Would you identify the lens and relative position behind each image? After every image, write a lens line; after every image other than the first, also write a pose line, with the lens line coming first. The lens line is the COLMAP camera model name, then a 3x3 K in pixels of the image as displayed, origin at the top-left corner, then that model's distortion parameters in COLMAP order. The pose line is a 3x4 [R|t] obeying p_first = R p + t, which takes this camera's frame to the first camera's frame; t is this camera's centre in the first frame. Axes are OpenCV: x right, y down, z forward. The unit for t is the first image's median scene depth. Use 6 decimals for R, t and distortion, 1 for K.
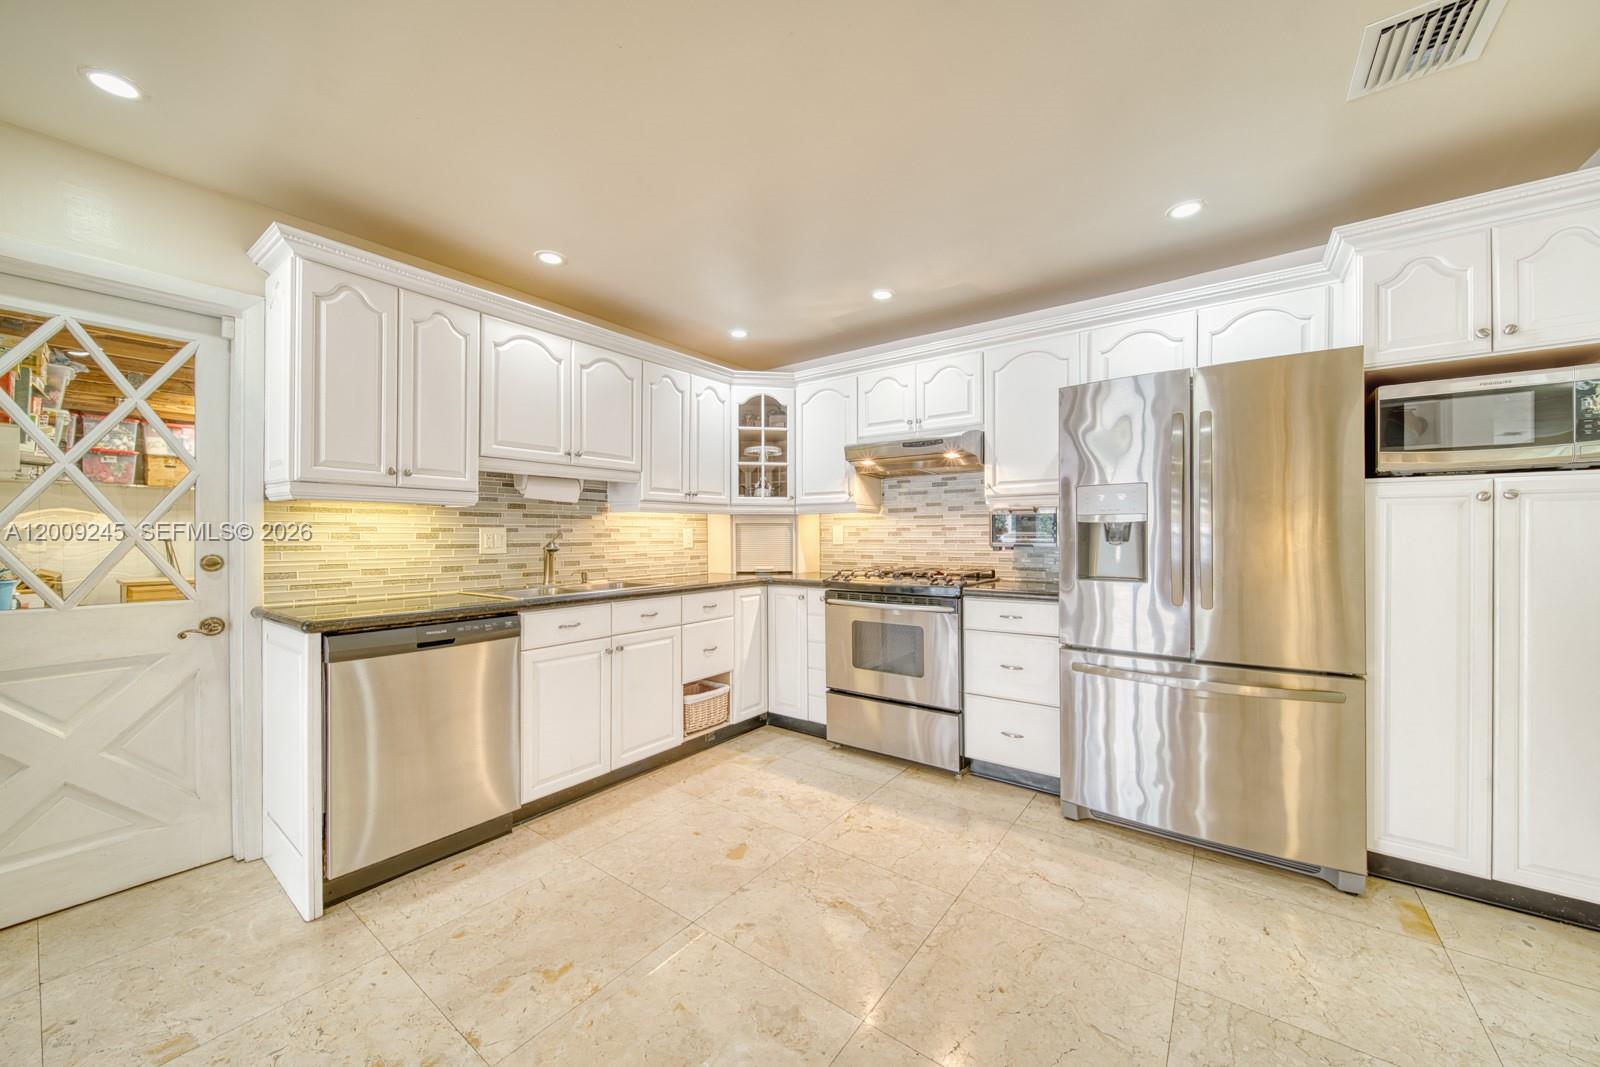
lens RADIAL K [[587.4, 0, 796.0], [0, 587.4, 529.5], [0, 0, 1]] dist [-0.001137, -0.000241]
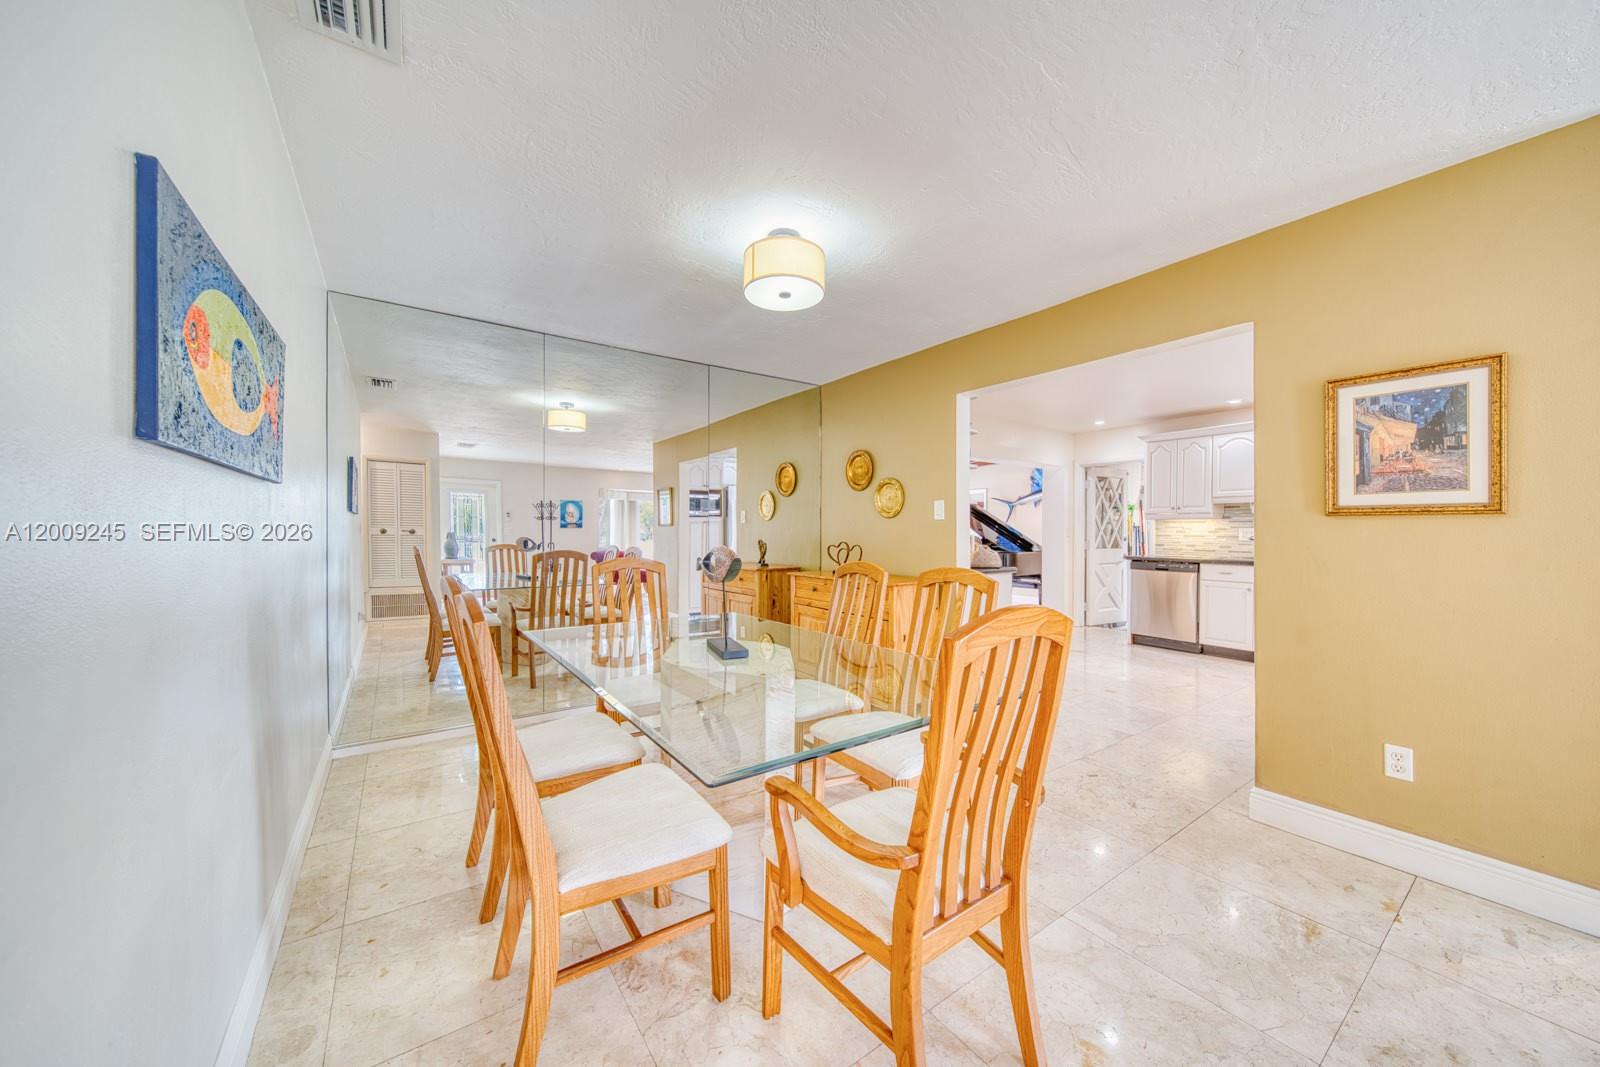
lens RADIAL K [[567.5, 0, 784.5], [0, 567.5, 530.4], [0, 0, 1]] dist [-0.002928, 0.000224]
pose [[-0.341233, 0.003604, -0.939972, 1.732943], [0.004144, 0.999989, 0.002329, -0.005656], [0.939969, -0.003101, -0.341244, 0.136467]]
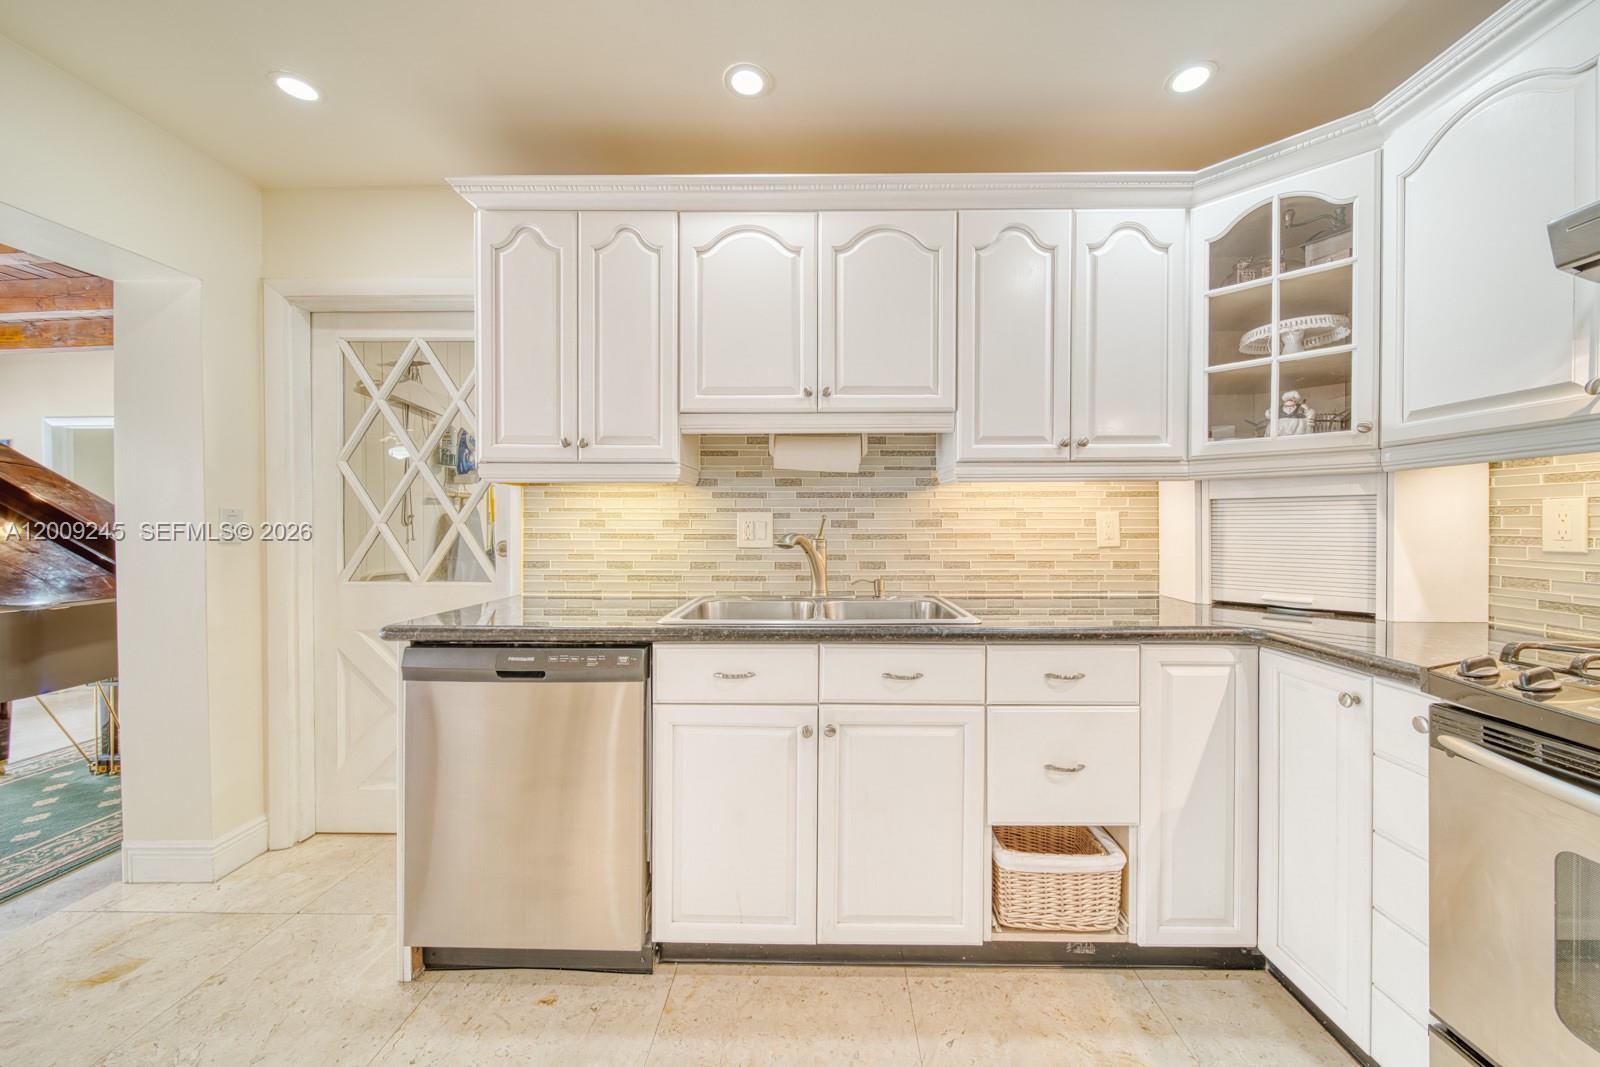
lens RADIAL K [[567.5, 0, 828.2], [0, 567.5, 526.3], [0, 0, 1]] dist [-0.002928, 0.000224]
pose [[0.591306, 0.008224, -0.806405, 0.105671], [0.006197, 0.999872, 0.014741, 0.004016], [0.806423, -0.013713, 0.591180, 0.589496]]
